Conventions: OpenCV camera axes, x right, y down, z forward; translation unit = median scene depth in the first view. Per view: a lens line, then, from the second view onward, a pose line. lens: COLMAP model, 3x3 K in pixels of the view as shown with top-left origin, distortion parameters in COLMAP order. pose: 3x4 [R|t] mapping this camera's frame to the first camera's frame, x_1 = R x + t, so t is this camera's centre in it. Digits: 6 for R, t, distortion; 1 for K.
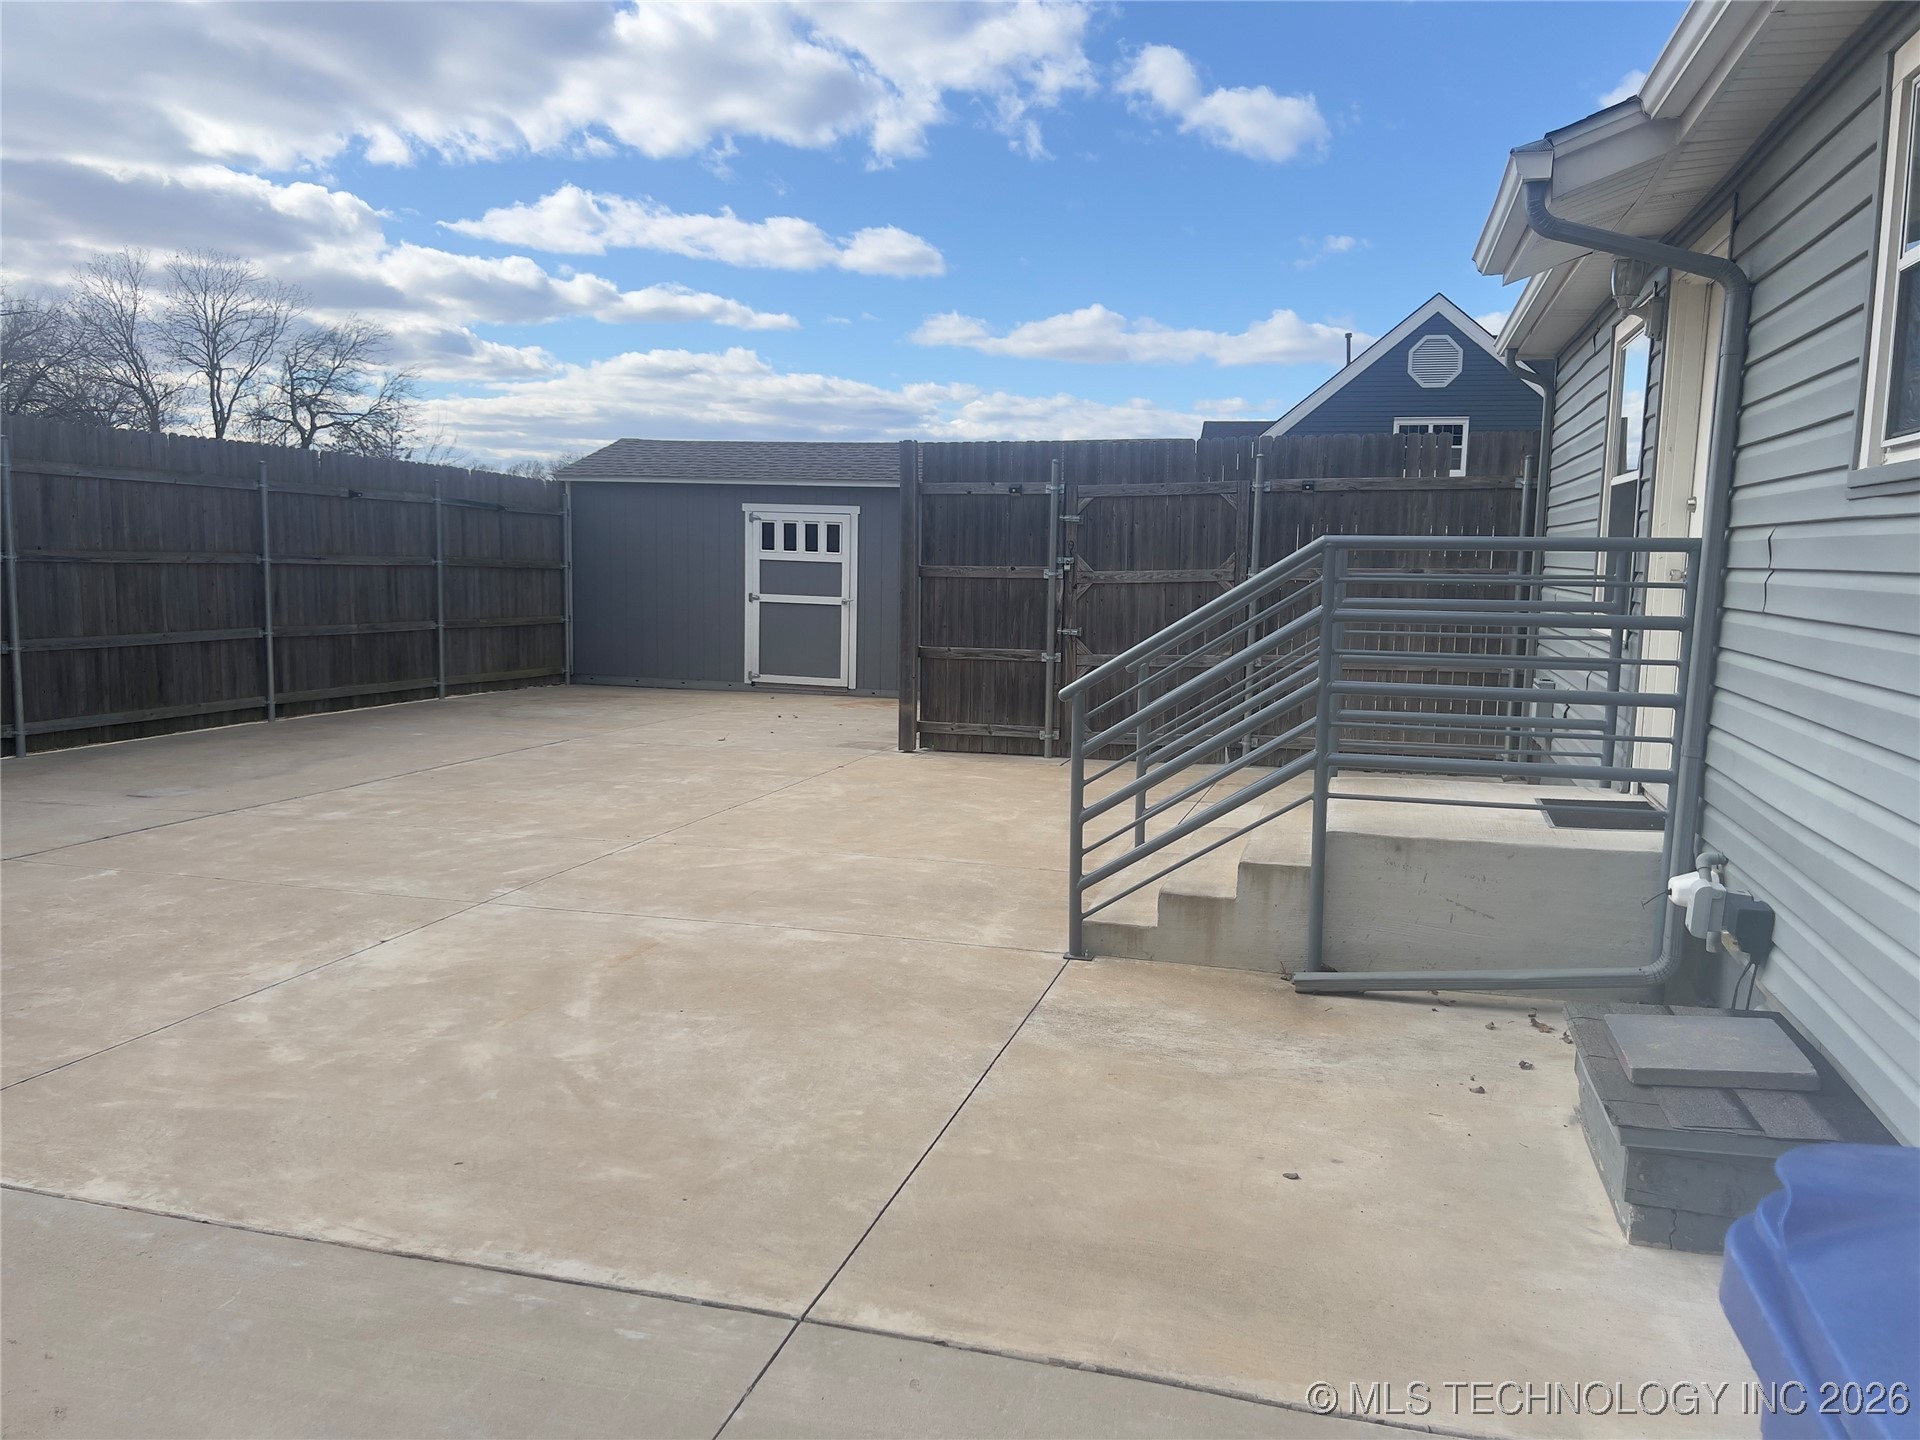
lens RADIAL K [[1440.2, 0, 966.3], [0, 1440.2, 737.1], [0, 0, 1]] dist [0.069066, -0.078720]
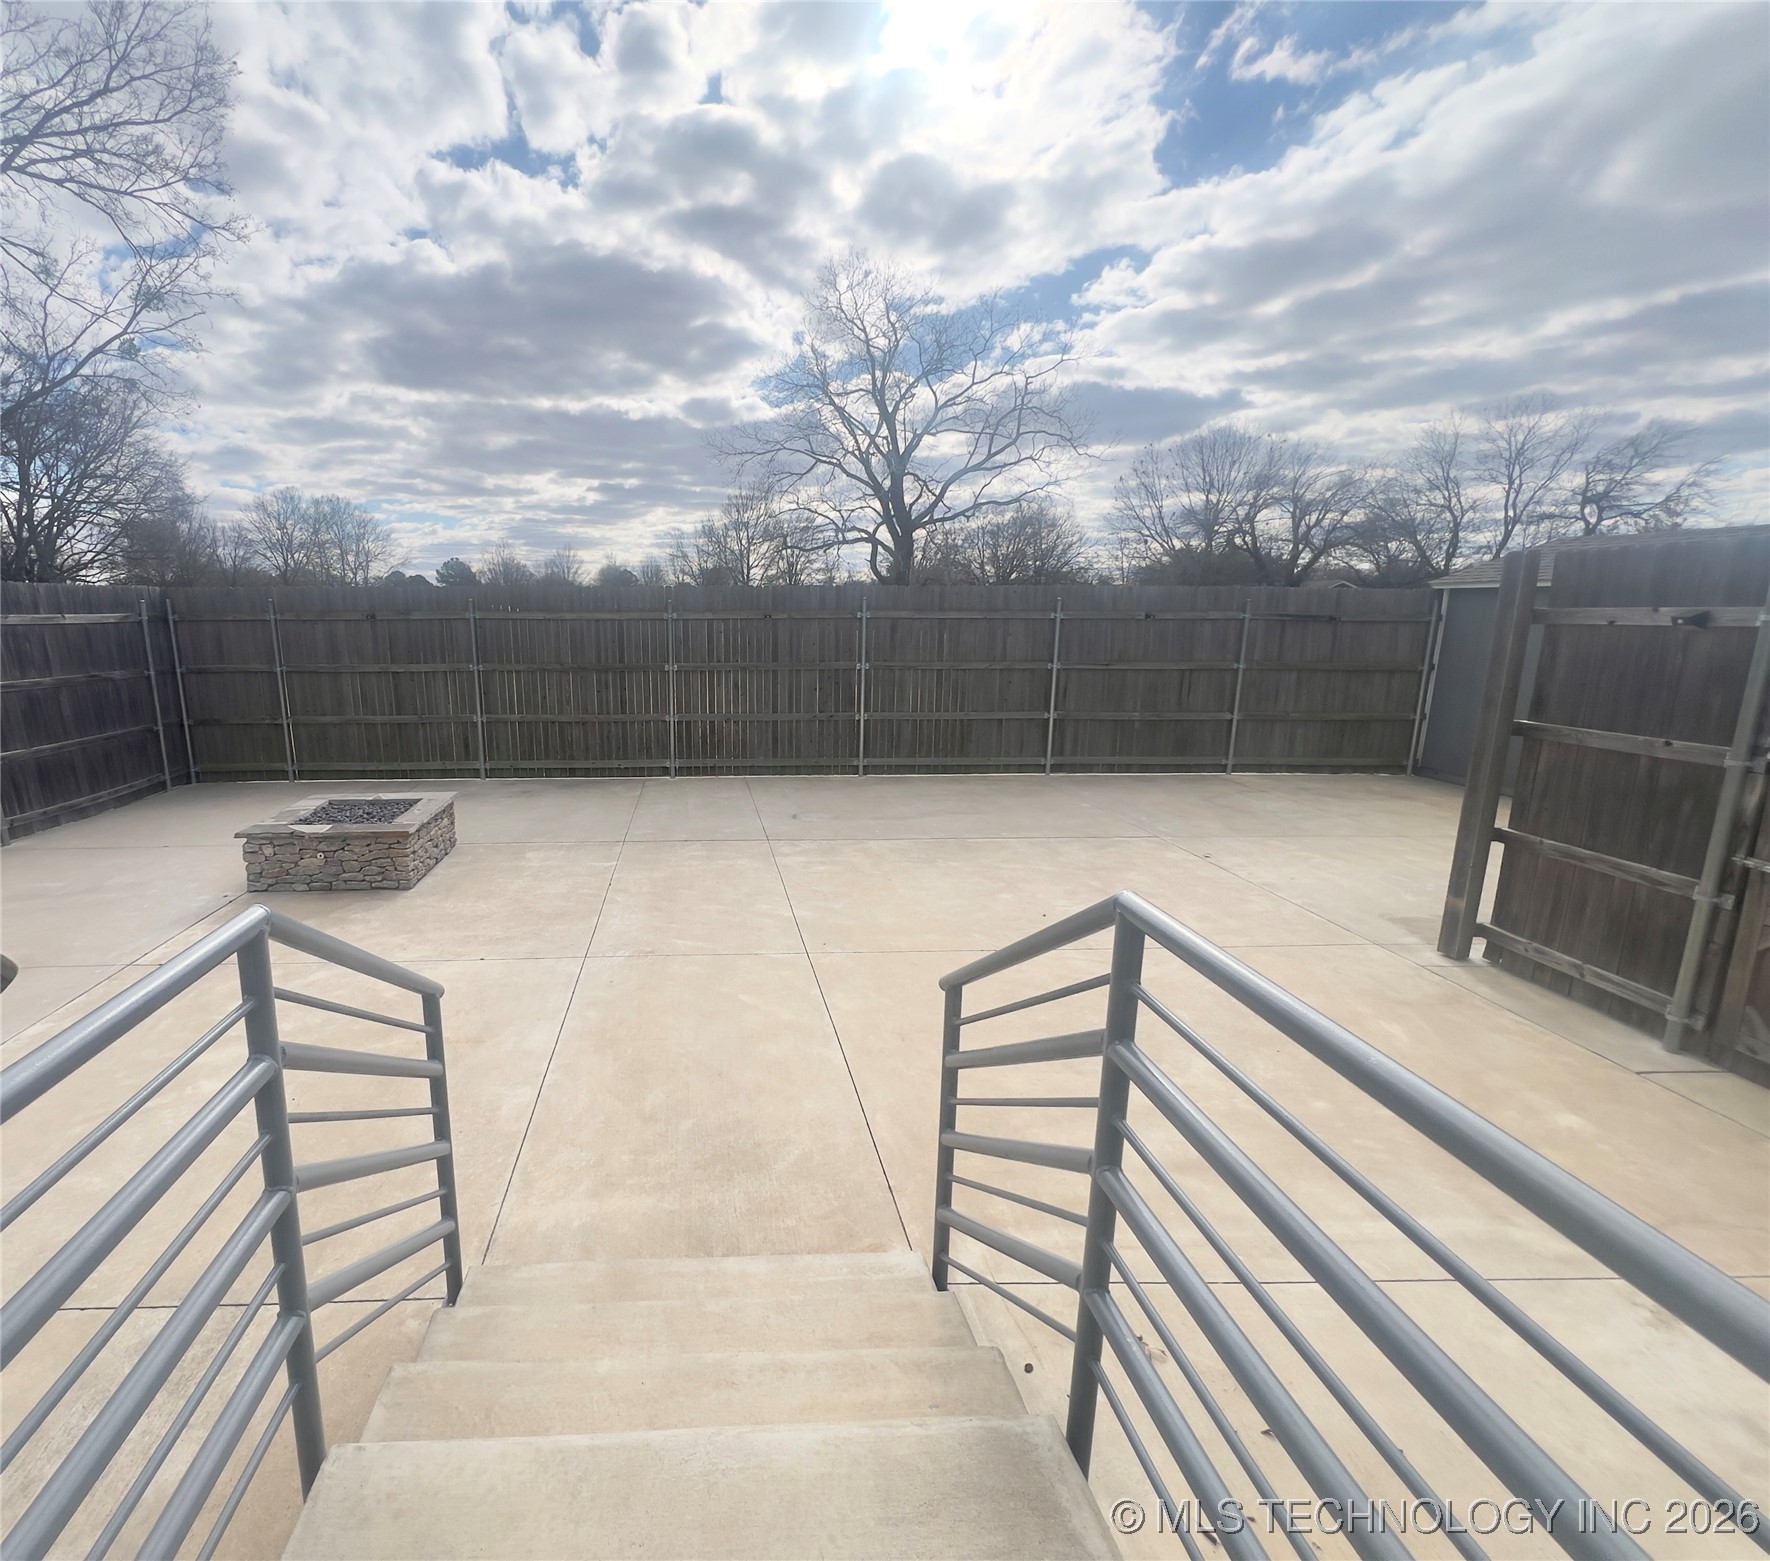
lens RADIAL K [[835.2, 0, 726.0], [0, 835.2, 780.9], [0, 0, 1]] dist [0.007851, 0.001632]
pose [[0.296753, 0.175215, -0.938743, 0.204053], [-0.109180, 0.982803, 0.148926, -0.087131], [0.948693, 0.058297, 0.310779, 0.387675]]
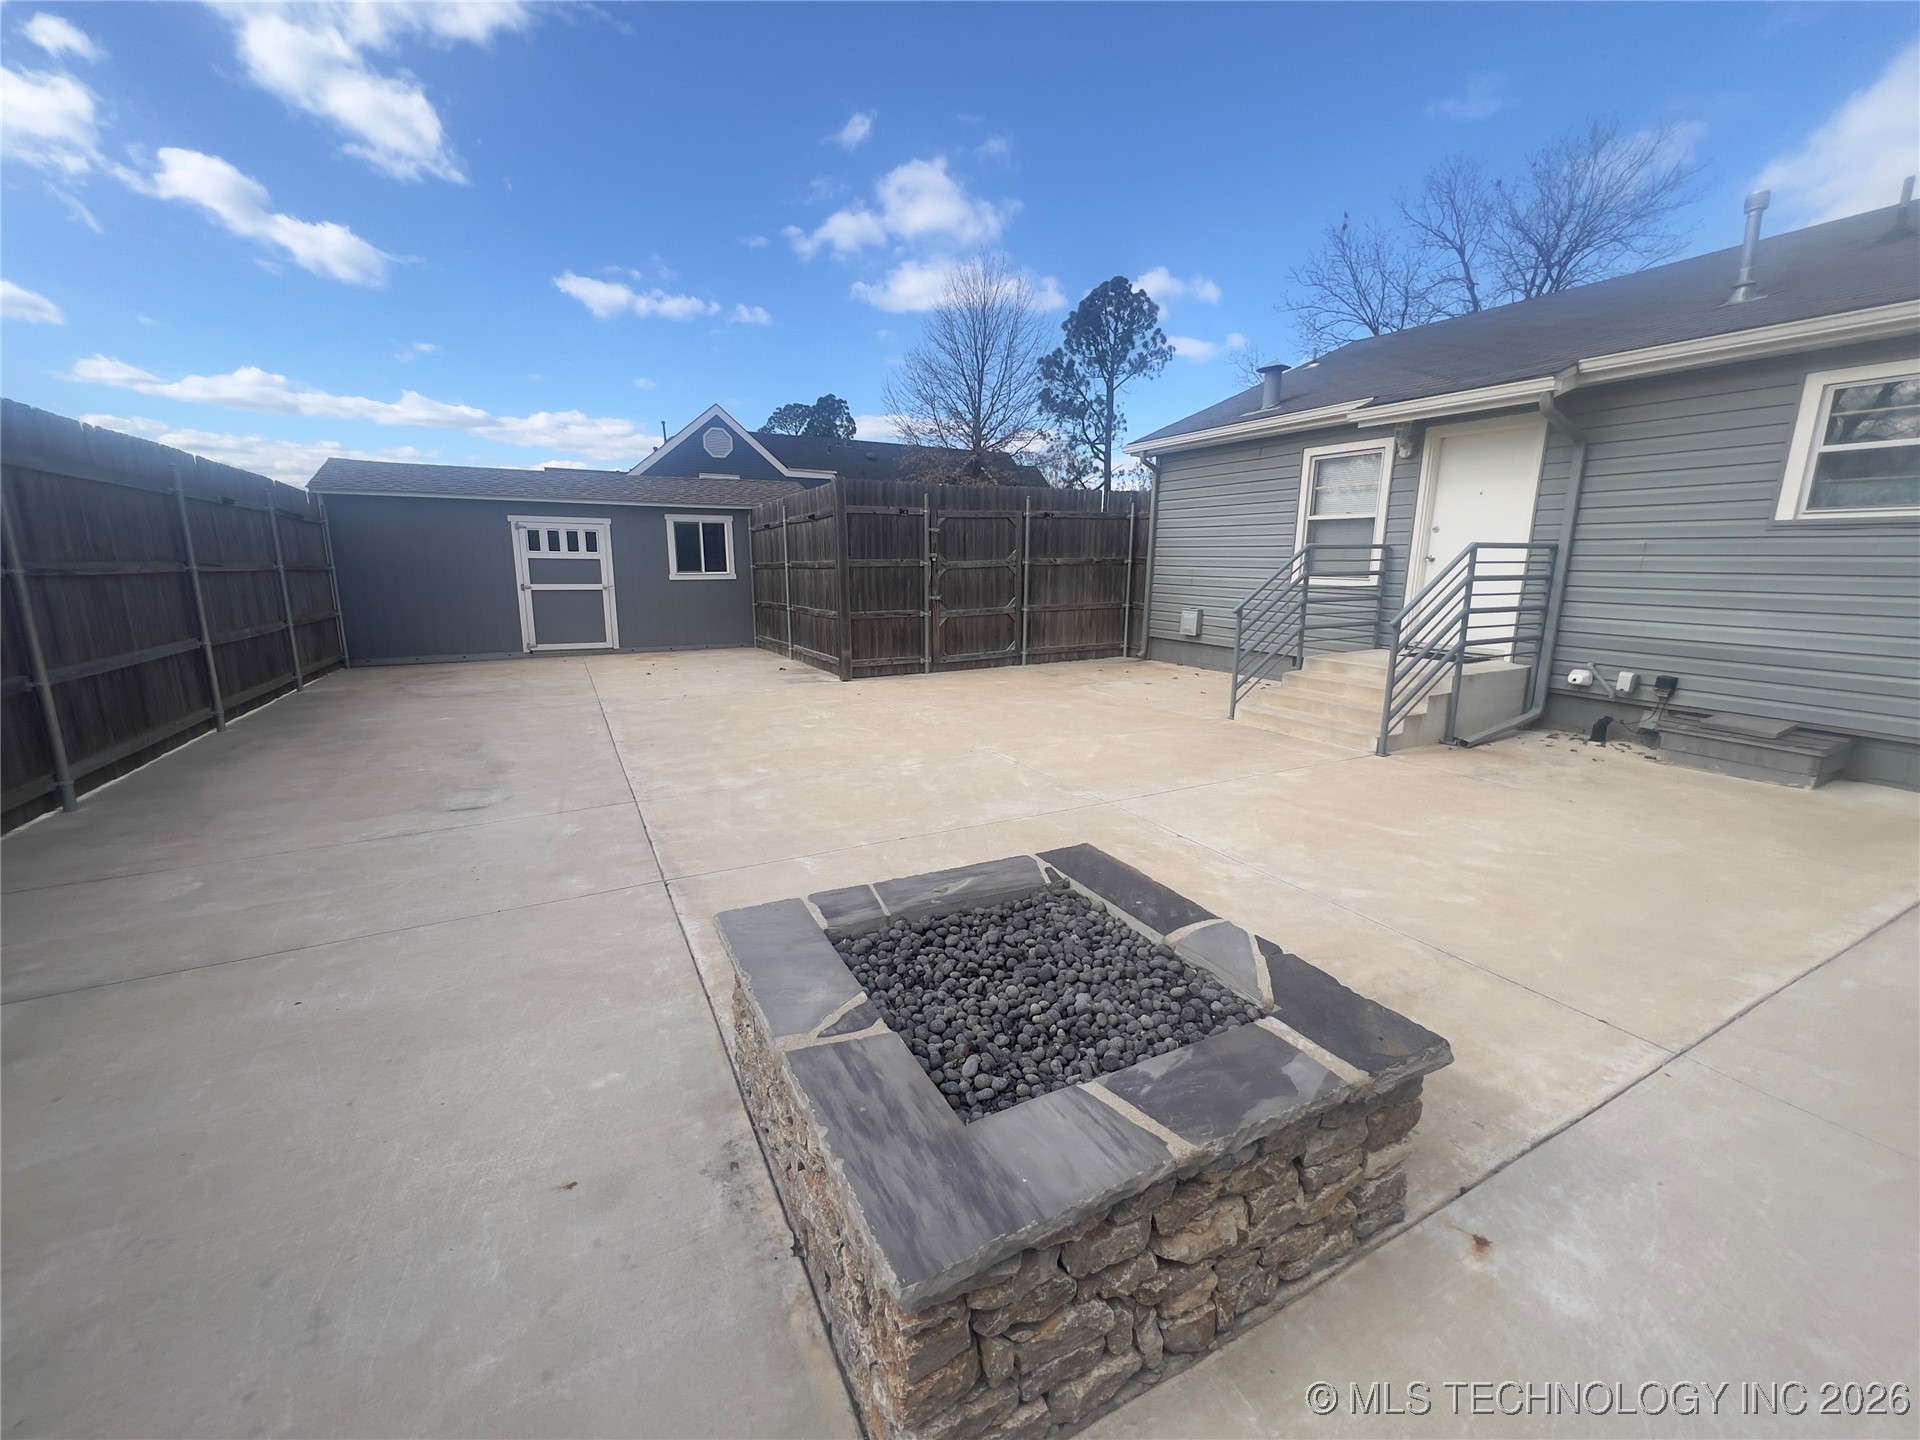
lens RADIAL K [[765.6, 0, 959.6], [0, 765.6, 725.4], [0, 0, 1]] dist [-0.003684, 0.001199]
pose [[0.725827, -0.160162, 0.668972, -0.416824], [0.093369, 0.986455, 0.134868, -0.034150], [-0.681511, -0.035430, 0.730949, 0.246156]]
